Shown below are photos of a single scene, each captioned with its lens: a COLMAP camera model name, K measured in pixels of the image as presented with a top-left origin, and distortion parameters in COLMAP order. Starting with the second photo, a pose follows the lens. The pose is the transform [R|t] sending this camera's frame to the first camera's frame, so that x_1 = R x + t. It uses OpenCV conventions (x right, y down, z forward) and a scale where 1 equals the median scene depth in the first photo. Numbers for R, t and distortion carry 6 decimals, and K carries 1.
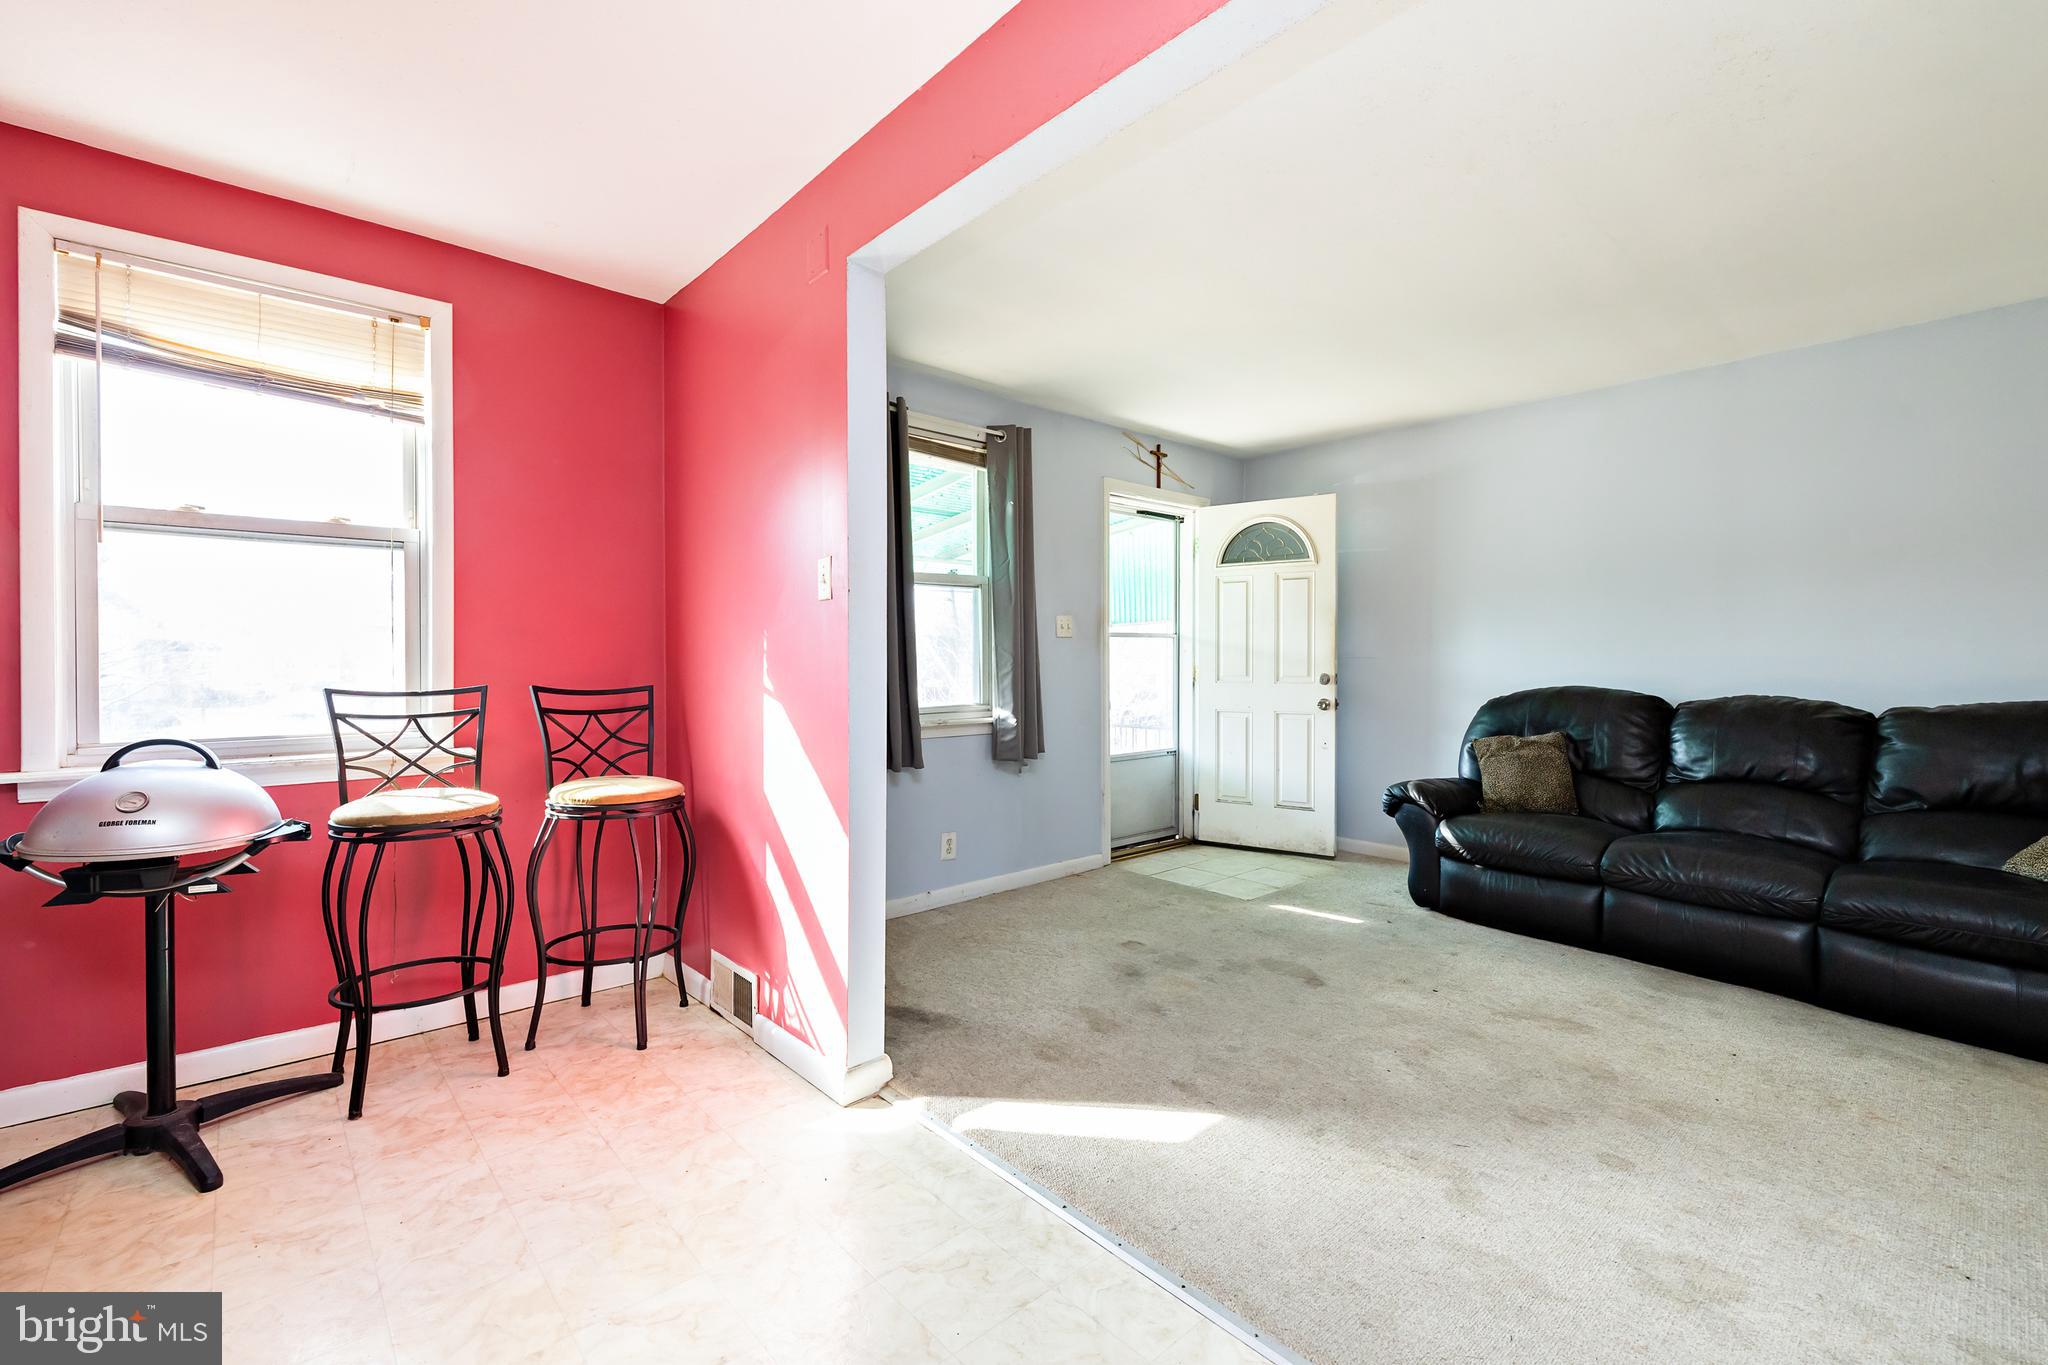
lens RADIAL K [[886.0, 0, 1012.8], [0, 886.0, 671.7], [0, 0, 1]] dist [0.002342, 0.000488]
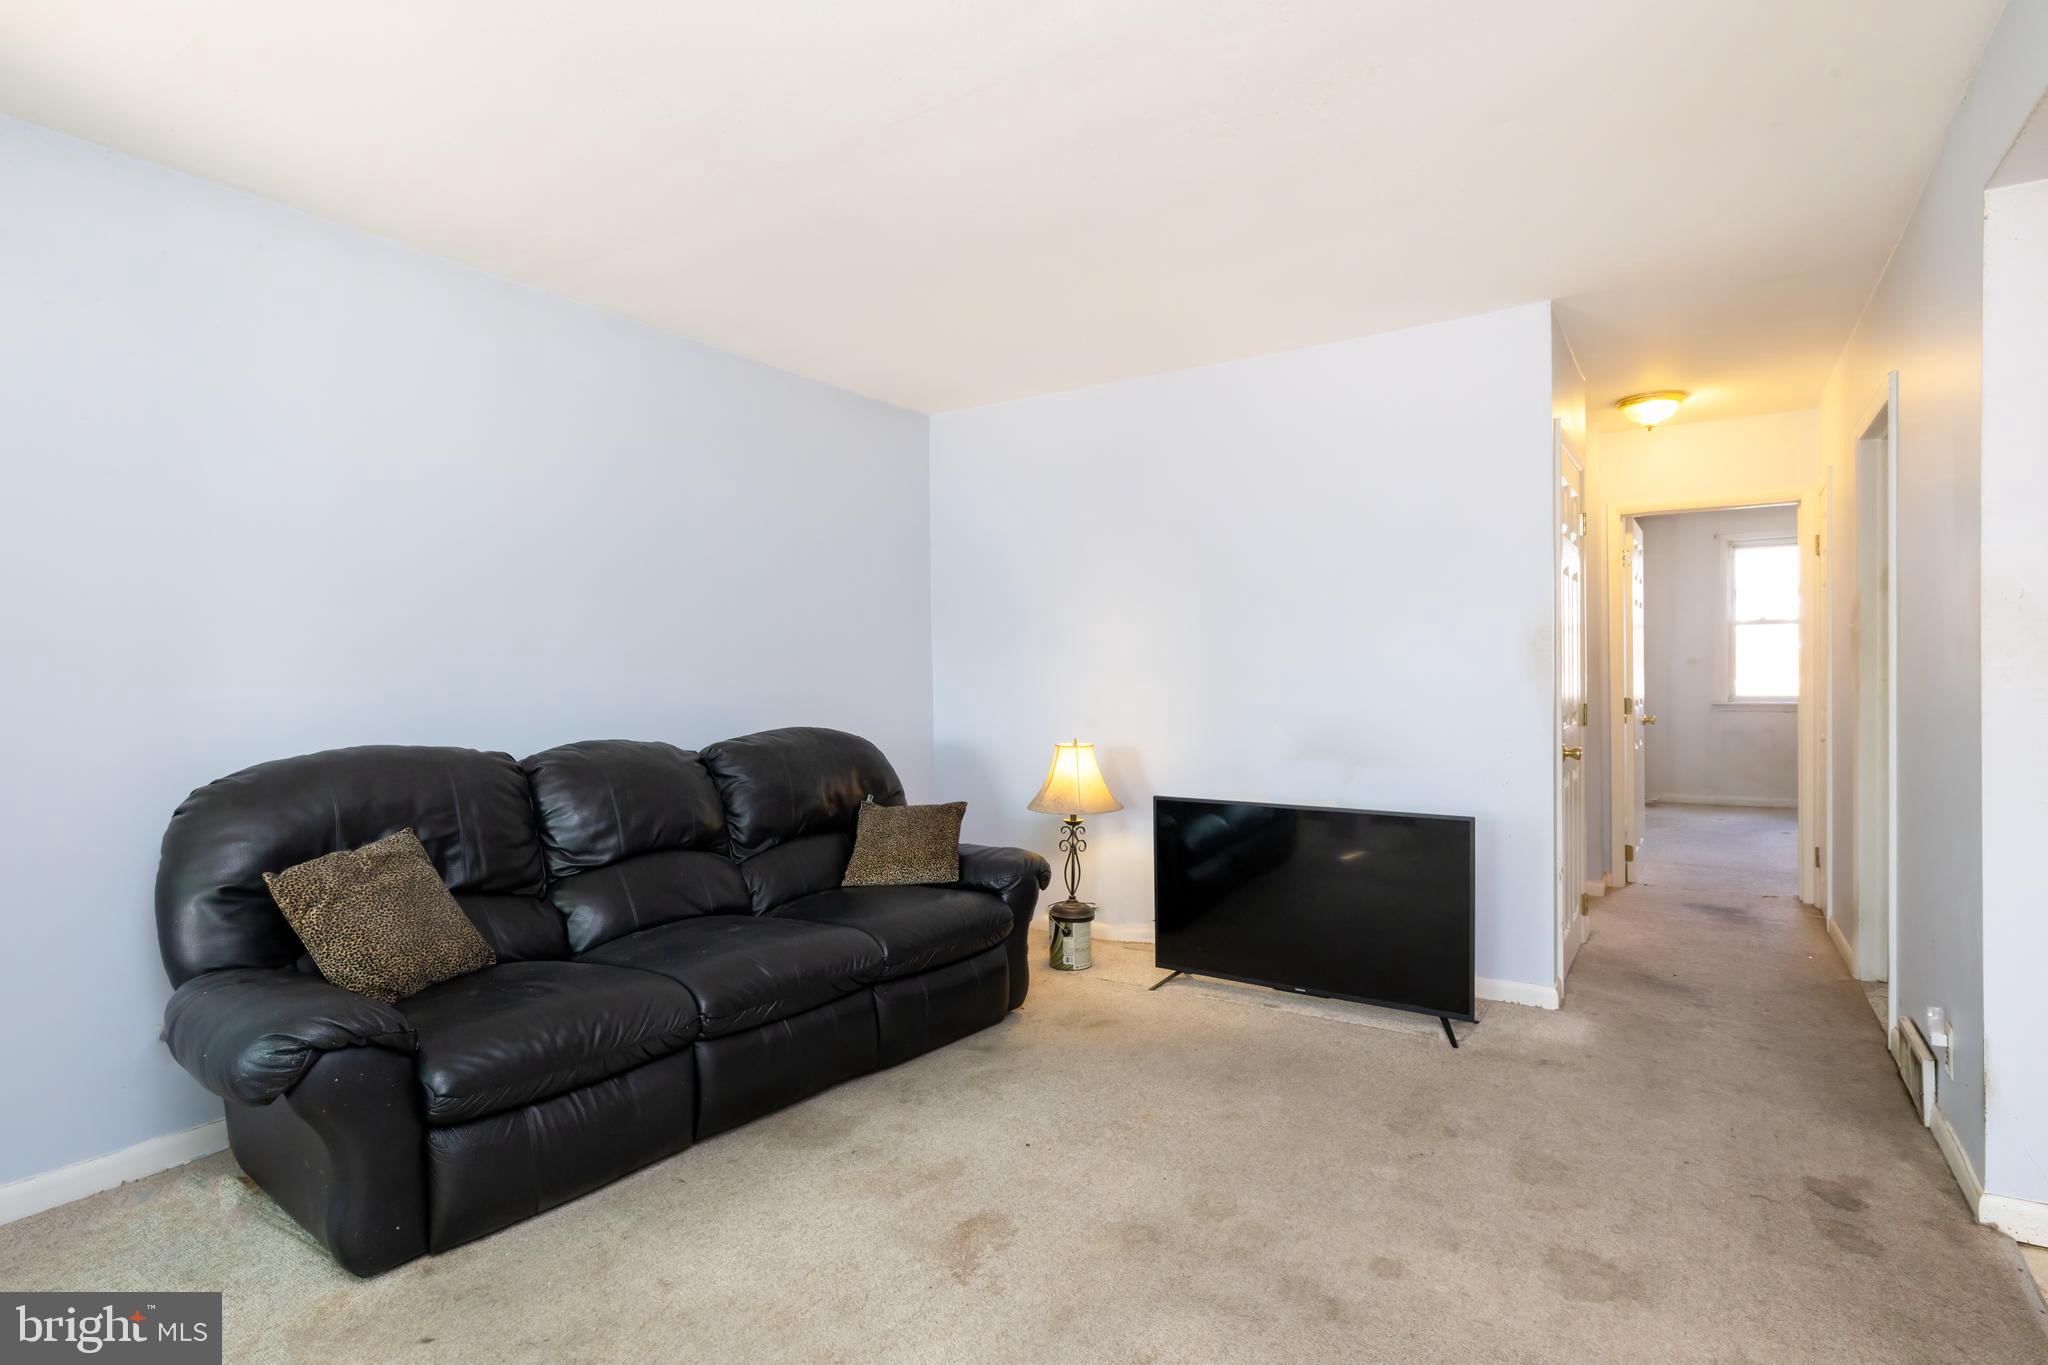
lens RADIAL K [[1026.1, 0, 1024.0], [0, 1026.1, 682.5], [0, 0, 1]] dist [-0.000408, -0.000341]
pose [[-0.256272, -0.005539, 0.966589, -0.102156], [0.023904, 0.999641, 0.012066, -0.023059], [-0.966309, 0.026197, -0.256048, 0.792486]]
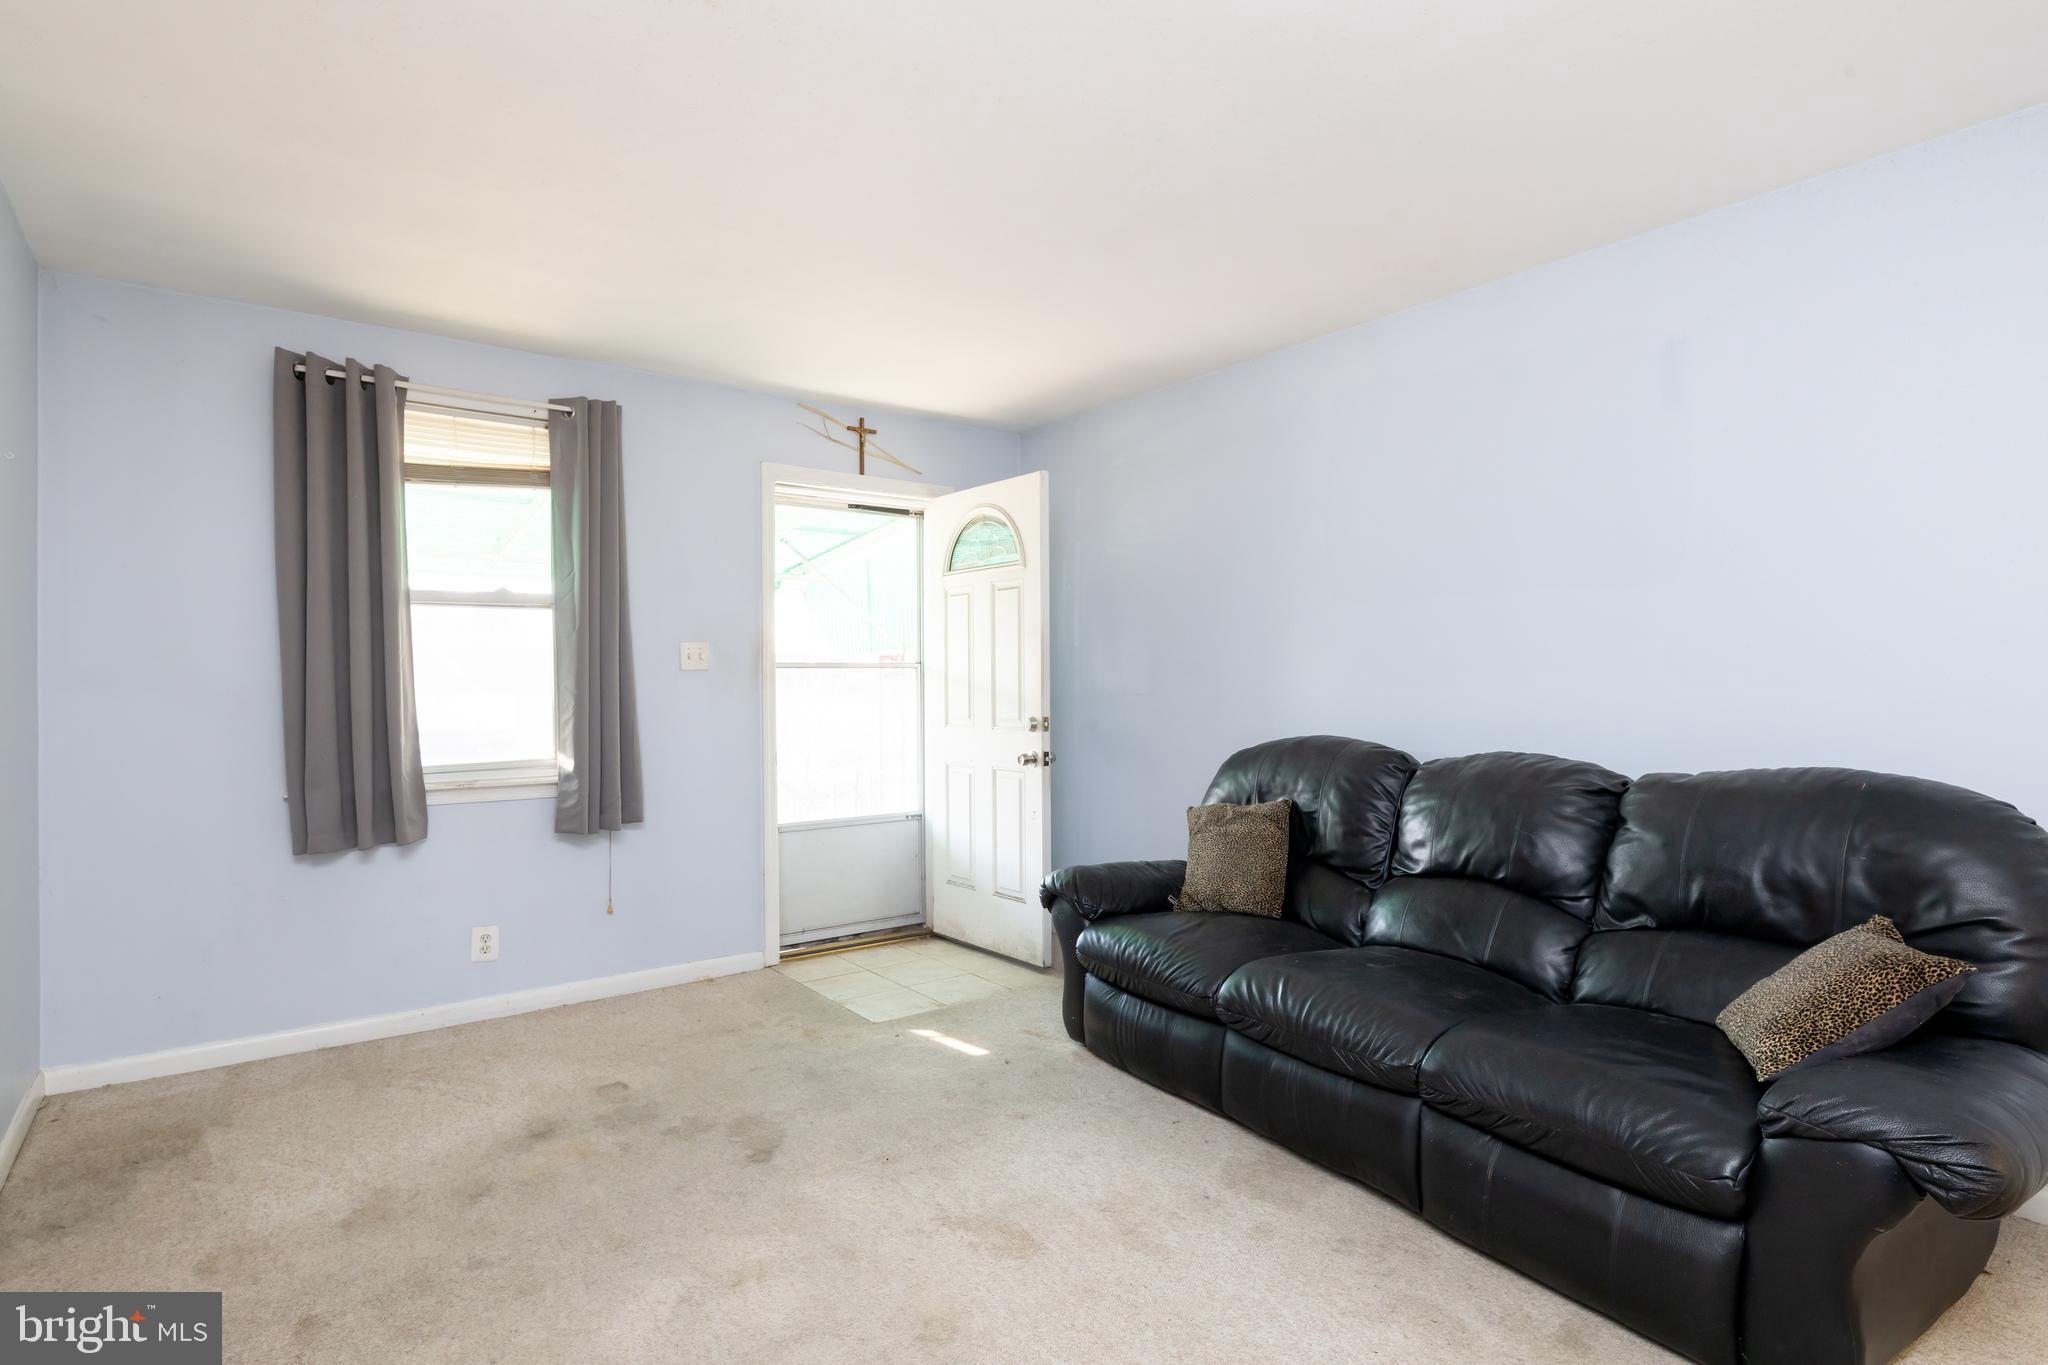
lens RADIAL K [[1061.7, 0, 1017.3], [0, 1061.7, 684.1], [0, 0, 1]] dist [-0.002387, -0.000165]
pose [[0.996096, -0.004614, -0.088158, 0.479653], [0.003453, 0.999905, -0.013318, -0.015602], [0.088211, 0.012962, 0.996017, 0.120878]]
